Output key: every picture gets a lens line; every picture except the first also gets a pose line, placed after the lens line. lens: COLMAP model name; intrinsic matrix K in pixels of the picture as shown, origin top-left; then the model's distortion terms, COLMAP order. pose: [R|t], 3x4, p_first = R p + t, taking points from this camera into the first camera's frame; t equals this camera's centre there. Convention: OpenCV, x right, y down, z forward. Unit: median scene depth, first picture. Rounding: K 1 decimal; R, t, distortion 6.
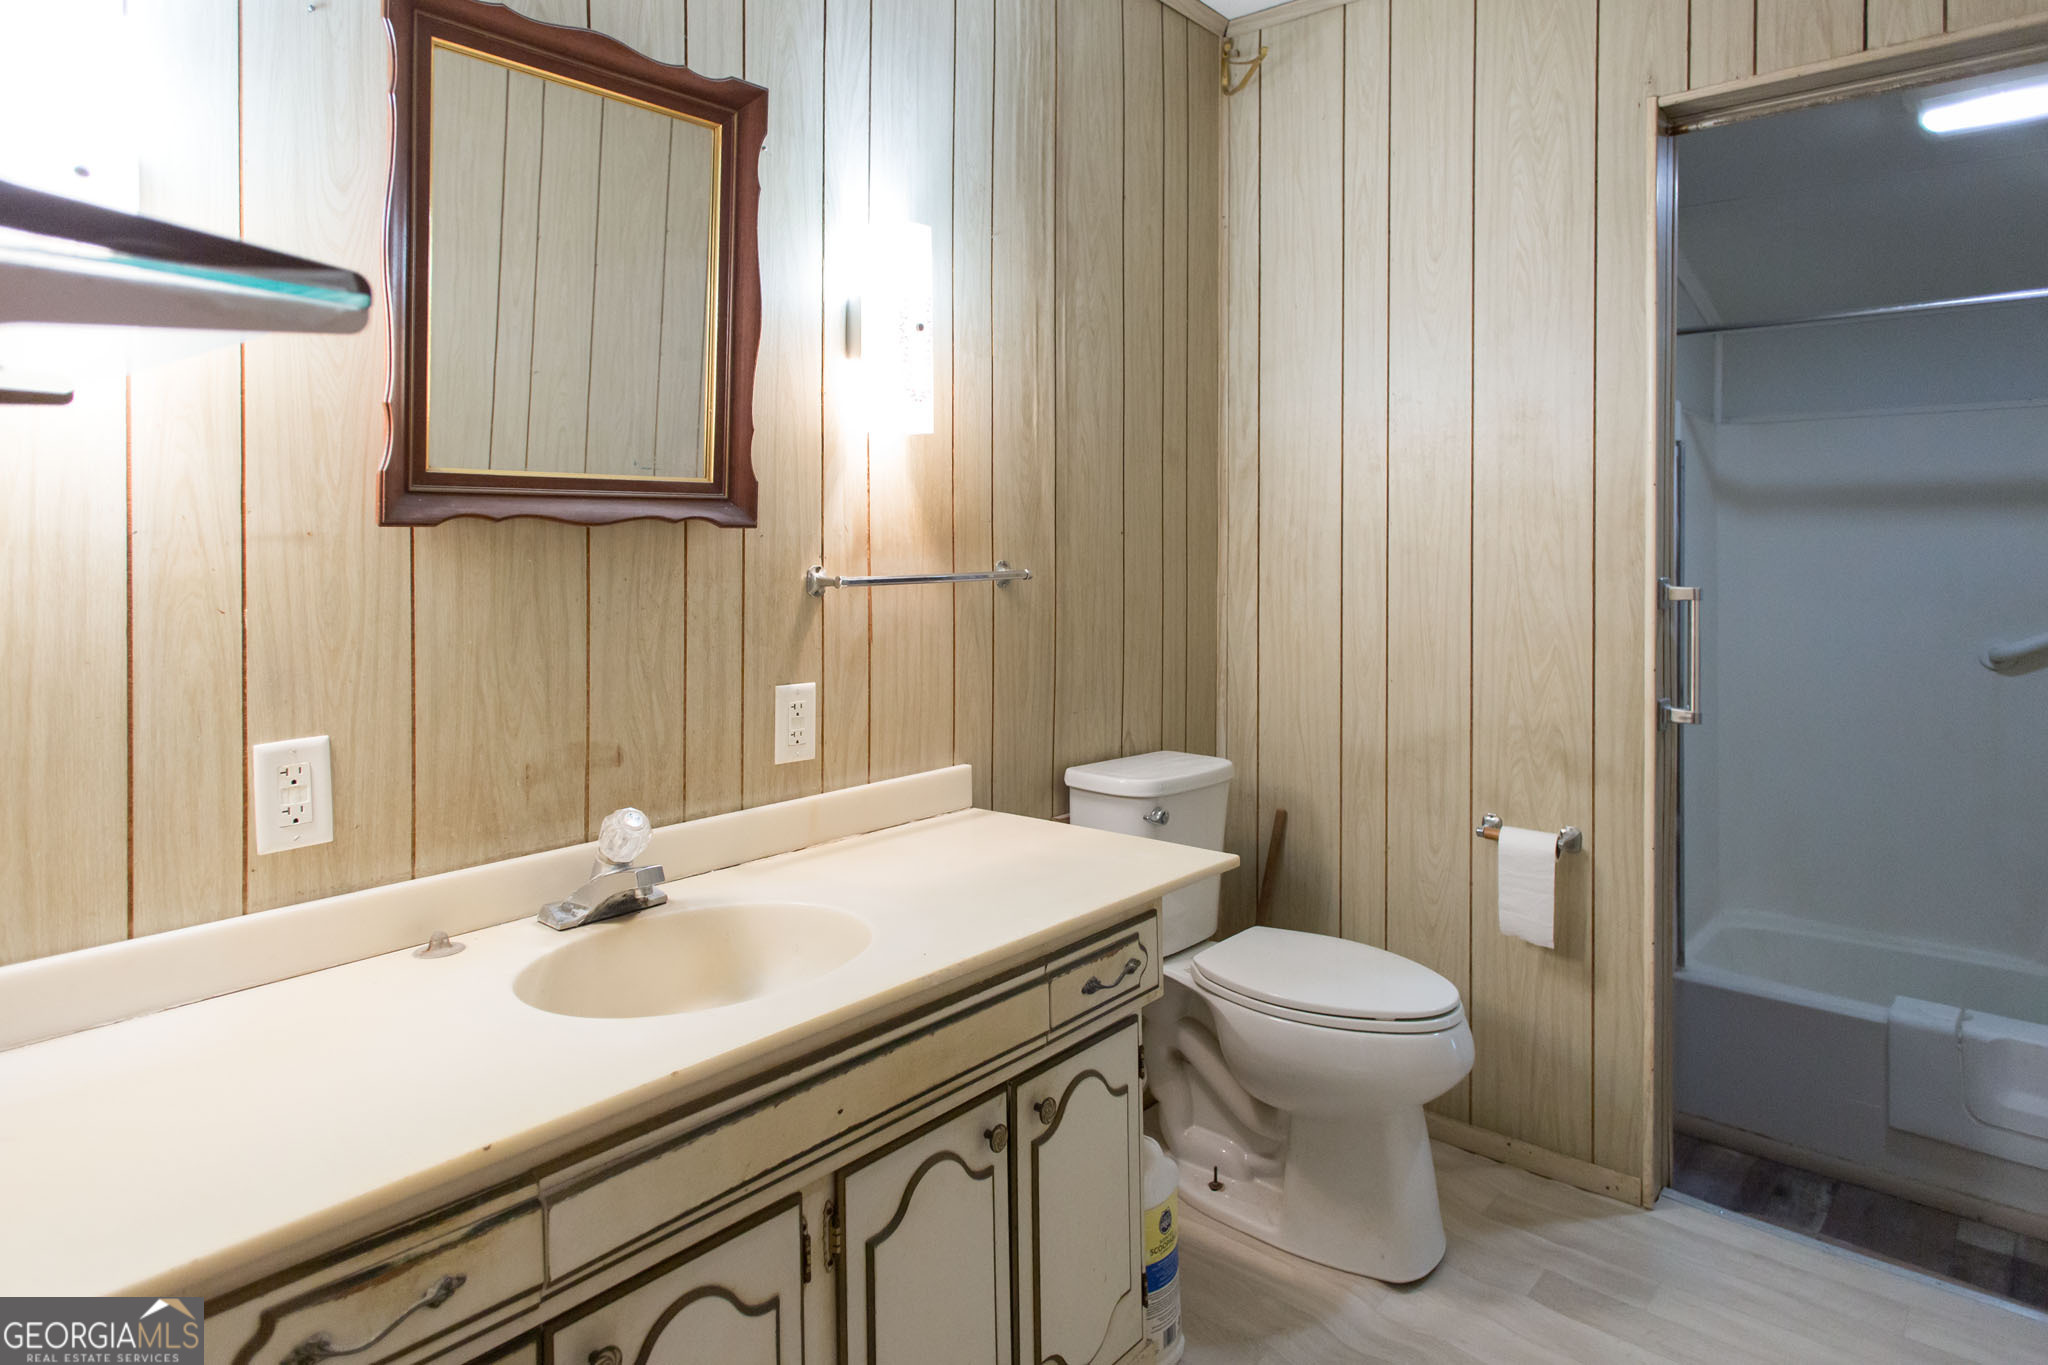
lens RADIAL K [[1168.9, 0, 982.0], [0, 1168.9, 581.3], [0, 0, 1]] dist [0.015283, 0.001533]
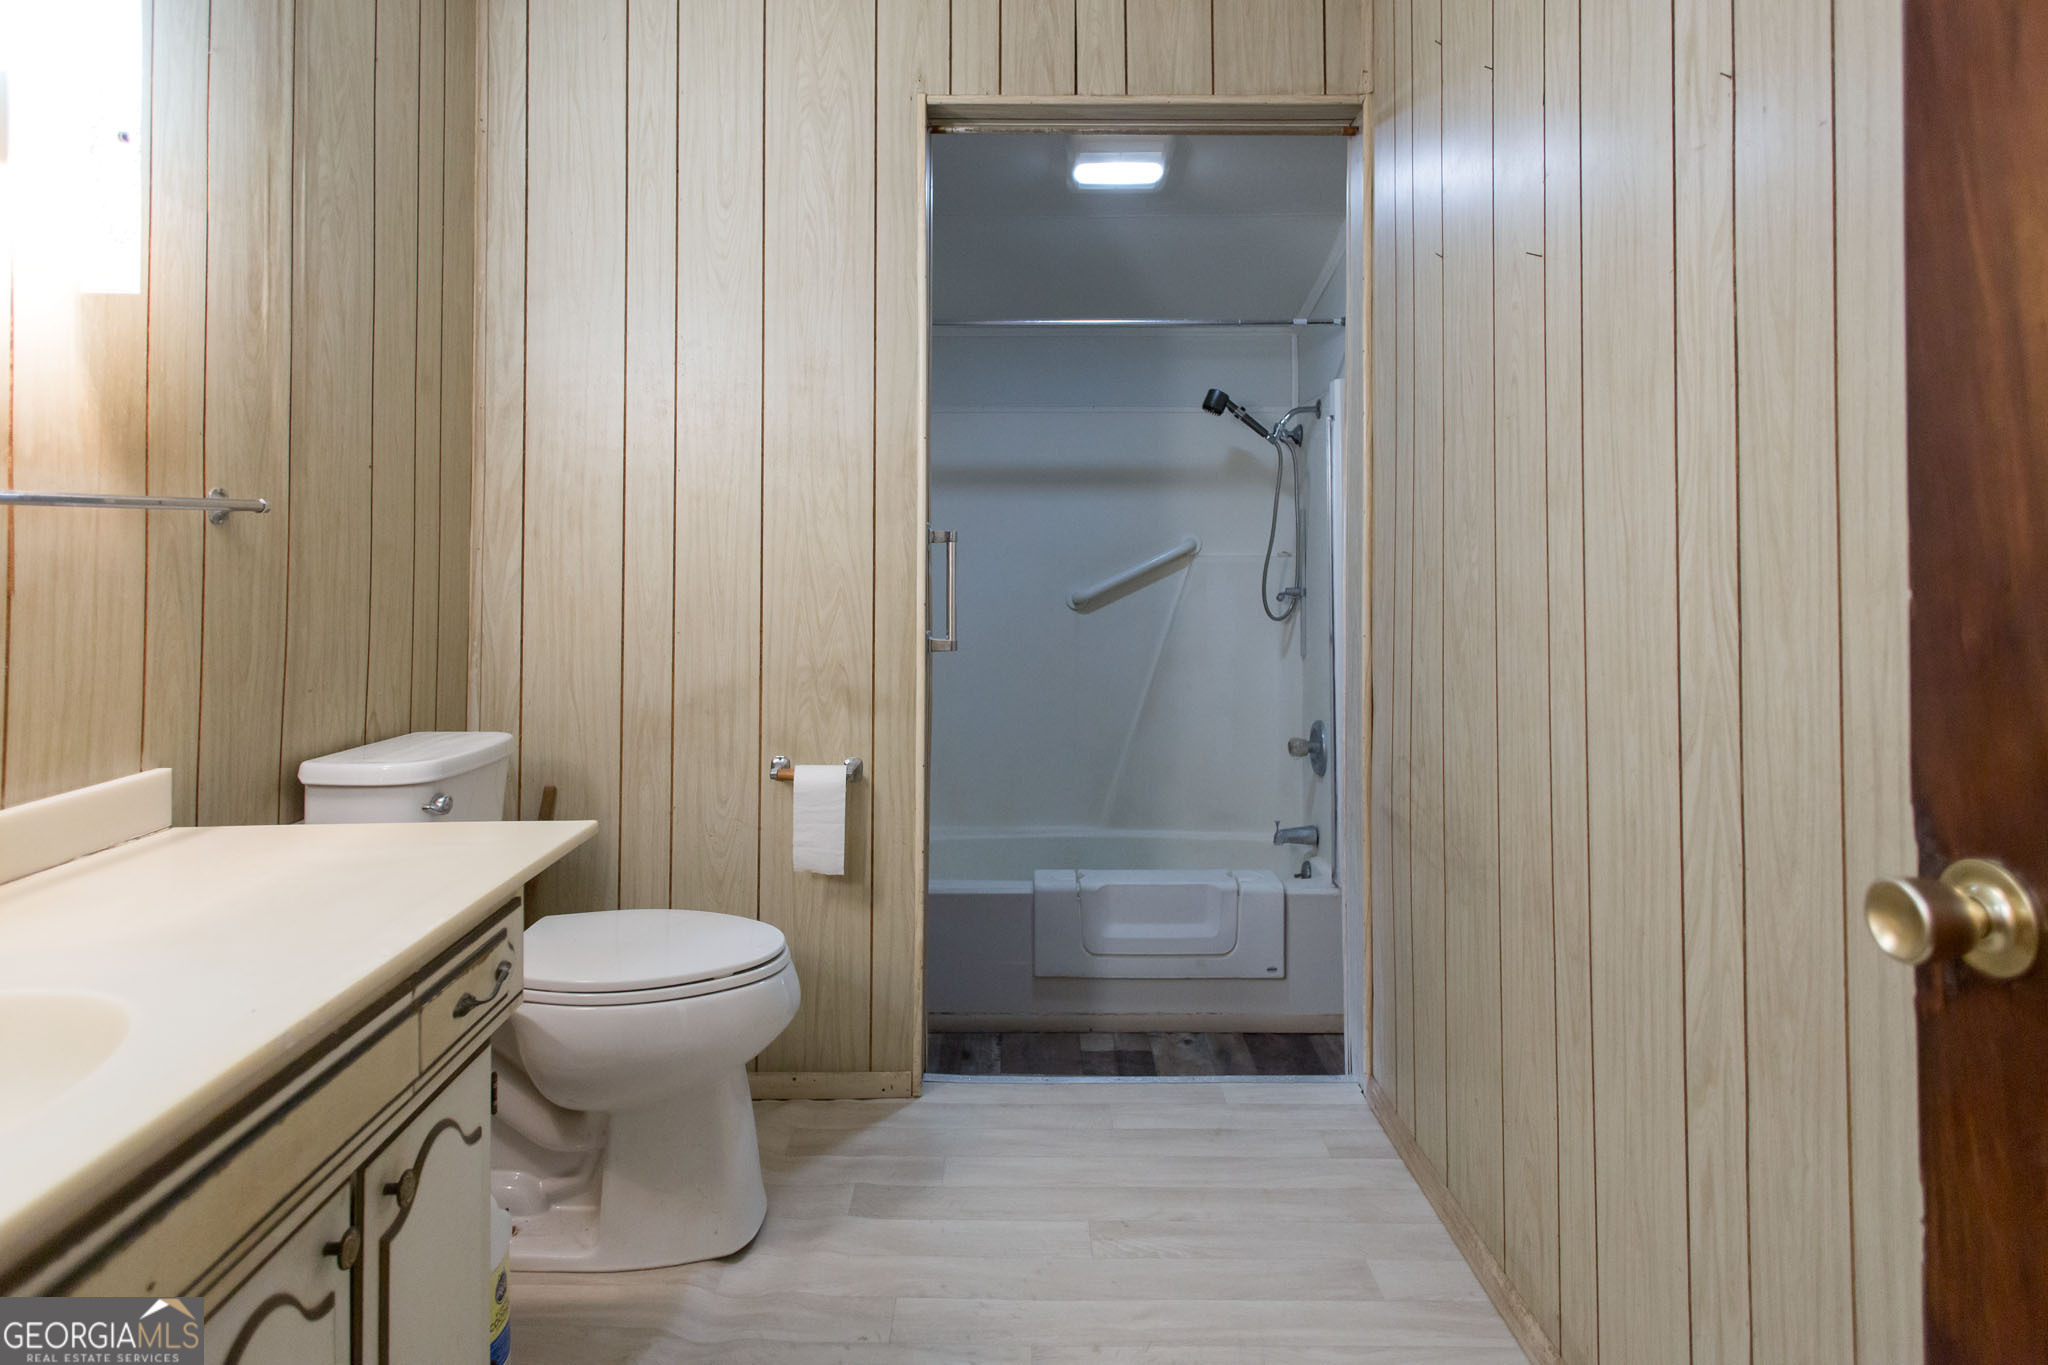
lens RADIAL K [[1168.9, 0, 998.1], [0, 1168.9, 533.8], [0, 0, 1]] dist [0.015283, 0.001533]
pose [[0.755412, 0.008276, 0.655198, -0.097369], [0.012620, 0.999551, -0.027177, 0.037400], [-0.655129, 0.028799, 0.754968, 0.108595]]
